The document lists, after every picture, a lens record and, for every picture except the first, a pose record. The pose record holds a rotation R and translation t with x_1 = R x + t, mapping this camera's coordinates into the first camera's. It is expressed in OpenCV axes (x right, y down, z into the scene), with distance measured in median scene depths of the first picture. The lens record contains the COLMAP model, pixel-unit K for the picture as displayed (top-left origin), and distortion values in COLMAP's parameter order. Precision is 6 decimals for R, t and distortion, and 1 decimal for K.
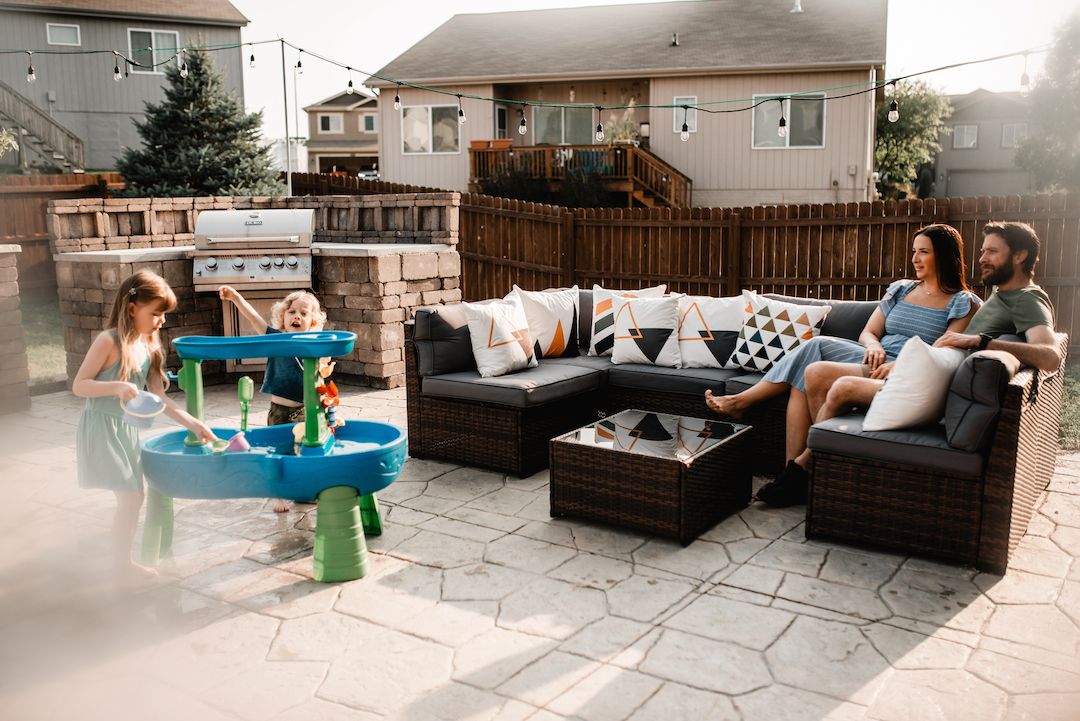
lens RADIAL K [[1092.4, 0, 540.7], [0, 1092.4, 363.4], [0, 0, 1]] dist [0.076686, 0.000000]
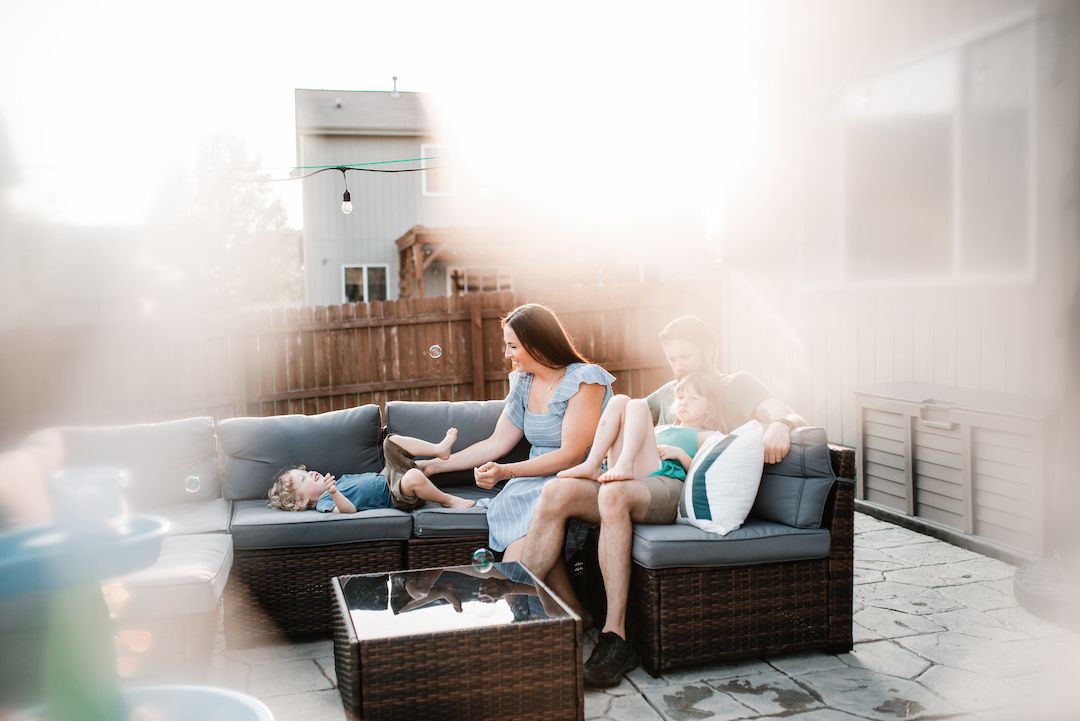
lens RADIAL K [[1092.4, 0, 541.2], [0, 1092.4, 357.7], [0, 0, 1]] dist [0.076686, 0.000000]
pose [[0.633444, -0.055716, 0.771780, -0.444352], [0.162238, 0.984798, -0.062065, -0.041096], [-0.756589, 0.164527, 0.632854, 0.513817]]
